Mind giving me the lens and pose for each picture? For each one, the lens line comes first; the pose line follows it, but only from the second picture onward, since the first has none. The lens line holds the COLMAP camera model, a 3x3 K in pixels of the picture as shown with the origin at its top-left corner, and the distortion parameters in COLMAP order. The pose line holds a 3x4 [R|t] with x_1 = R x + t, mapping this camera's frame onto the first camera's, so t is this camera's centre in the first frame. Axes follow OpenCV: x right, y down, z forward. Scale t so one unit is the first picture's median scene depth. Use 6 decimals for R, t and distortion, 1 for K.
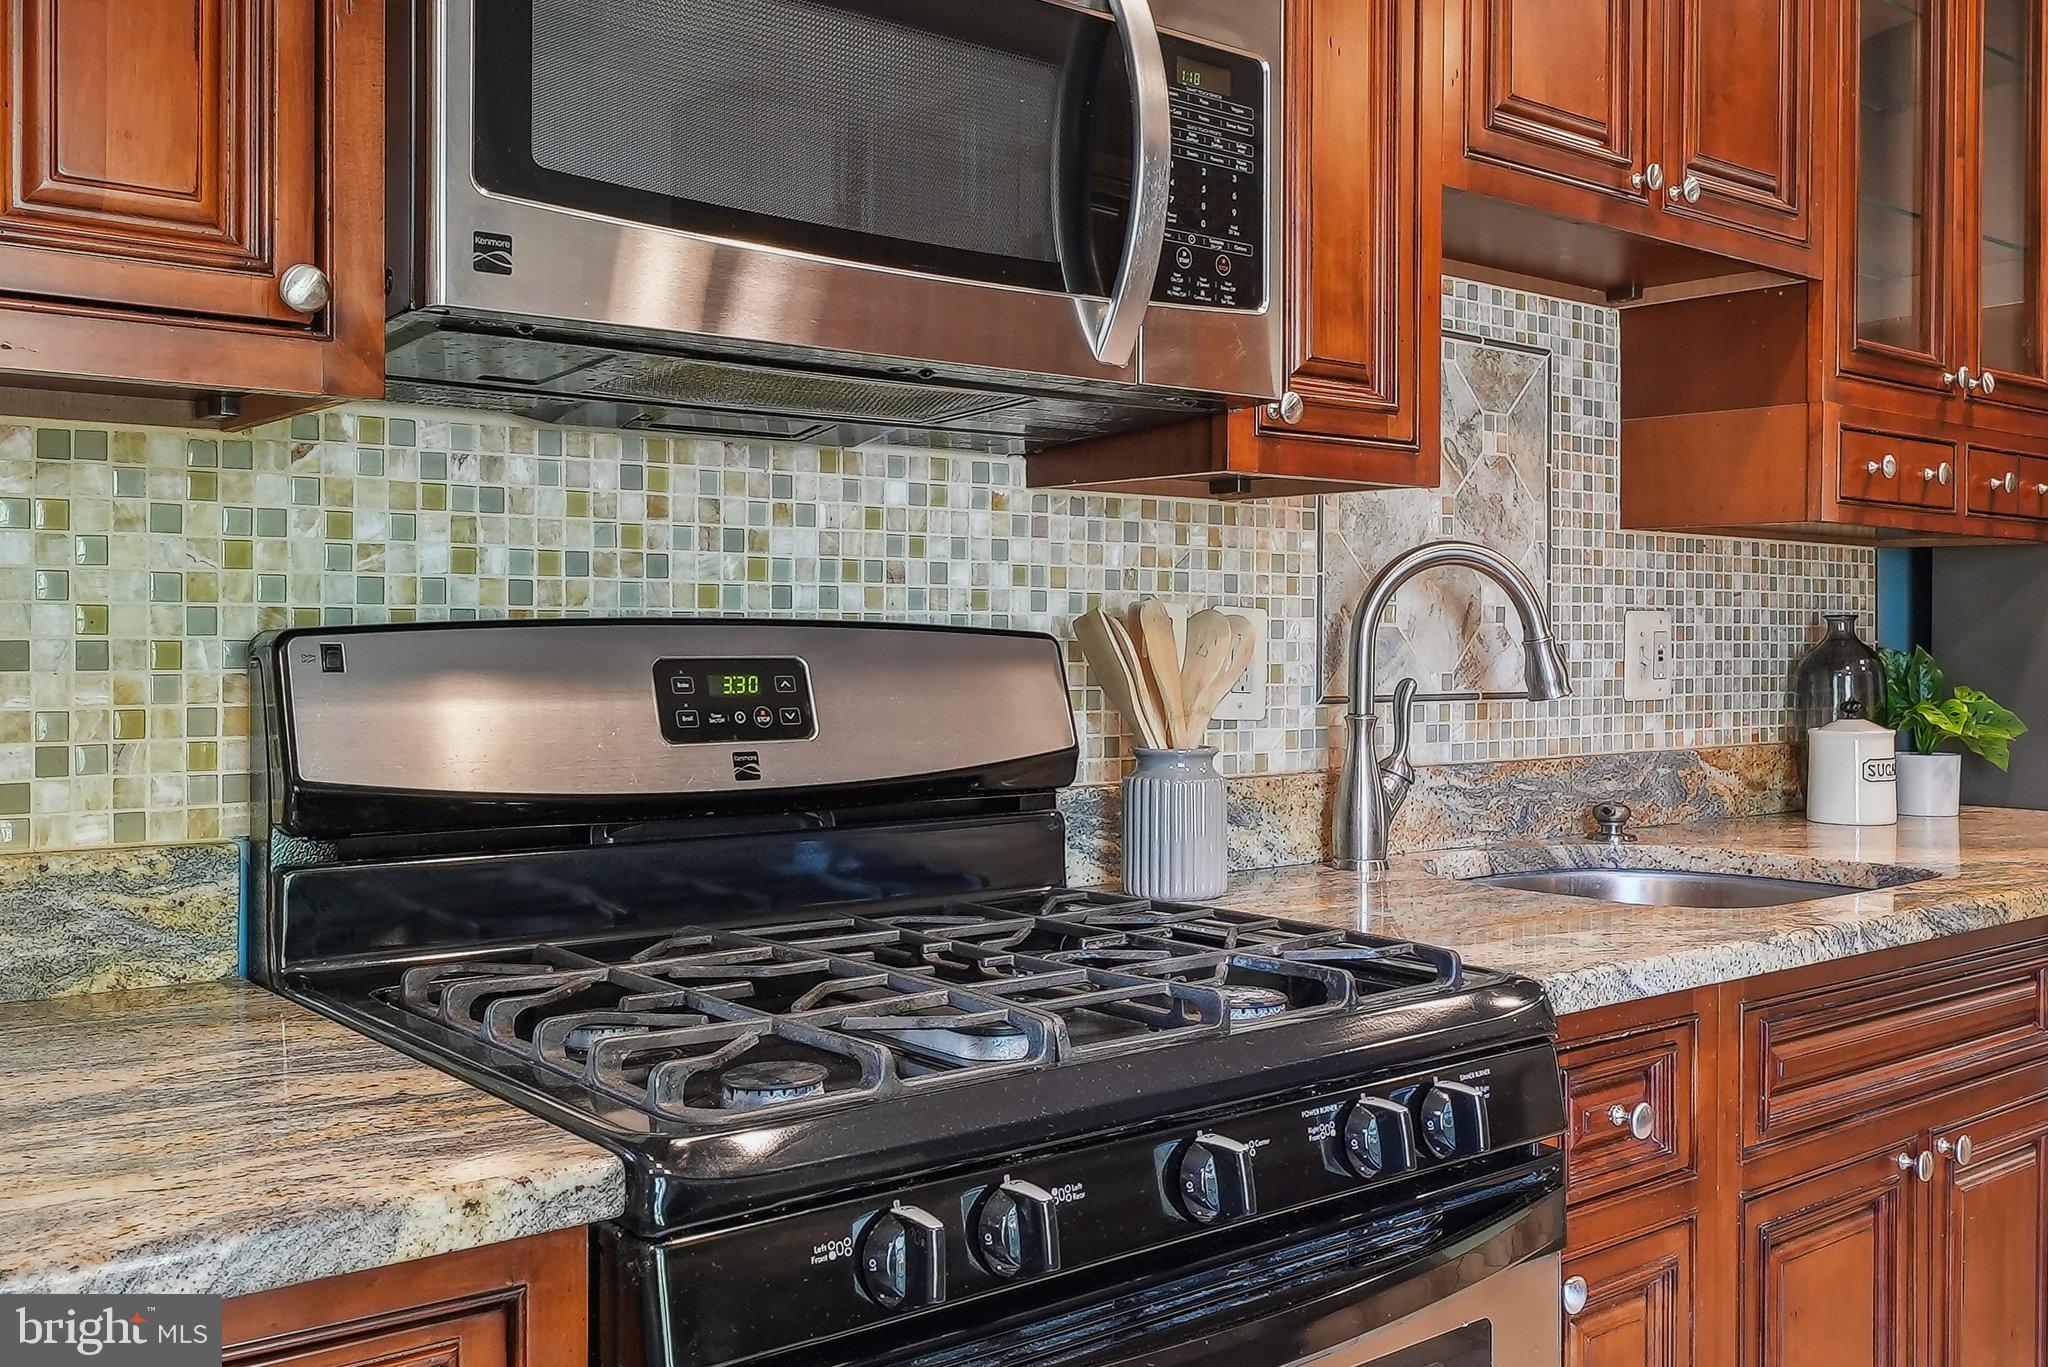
lens RADIAL K [[1854.5, 0, 999.9], [0, 1854.5, 647.3], [0, 0, 1]] dist [-0.009875, 0.000000]
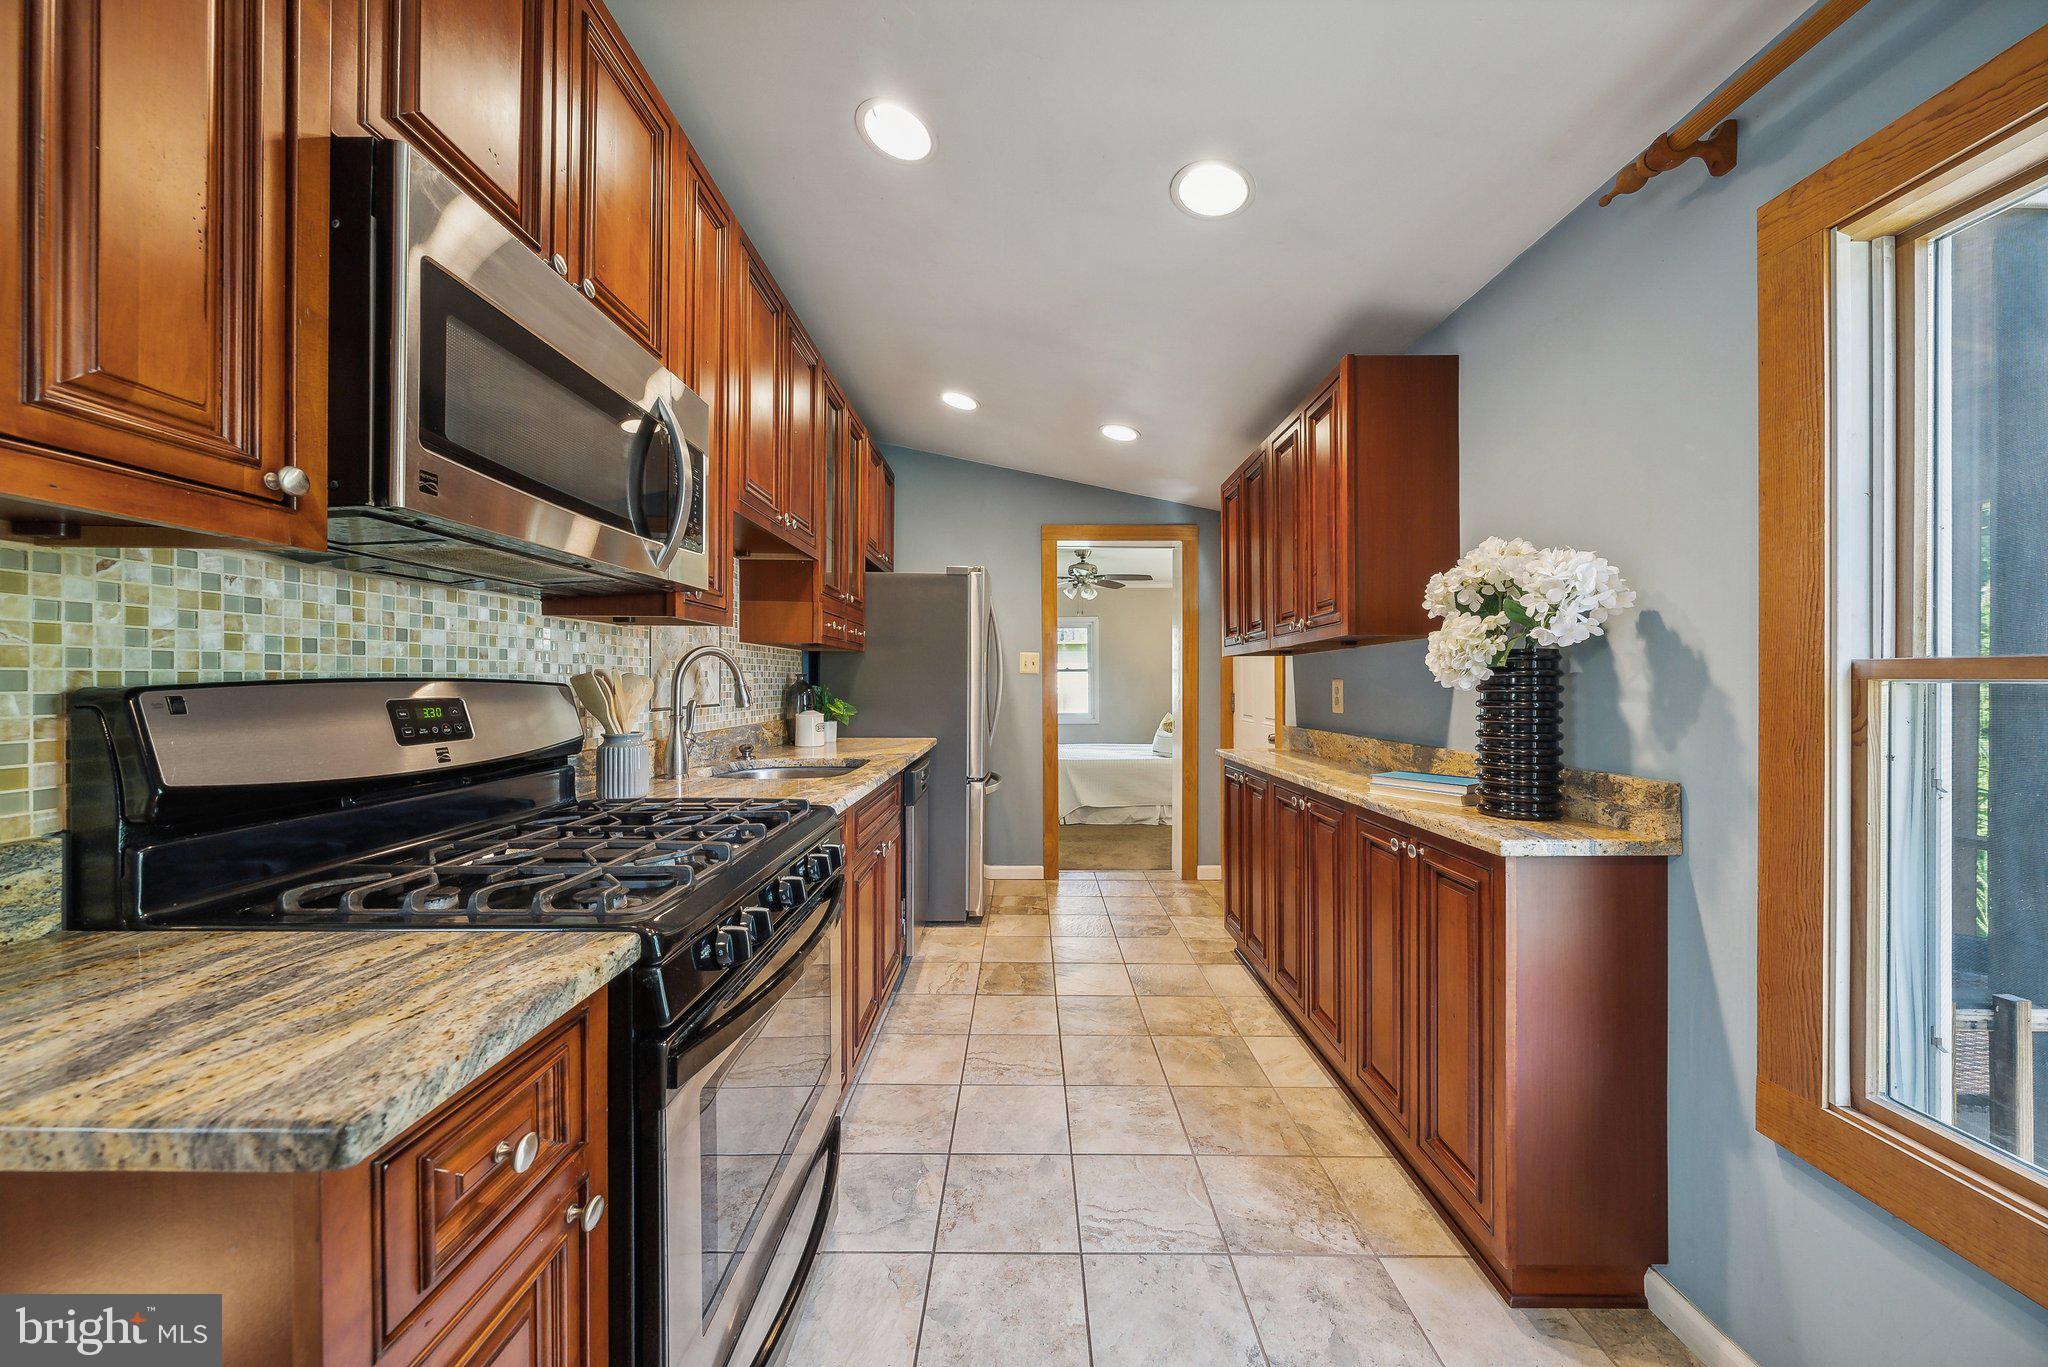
lens RADIAL K [[705.1, 0, 1028.7], [0, 705.1, 684.5], [0, 0, 1]] dist [-0.002746, -0.000493]
pose [[0.620014, -0.004653, 0.784577, -0.296932], [0.001279, 0.999987, 0.004920, -0.010405], [-0.784590, -0.002047, 0.620012, 0.066489]]
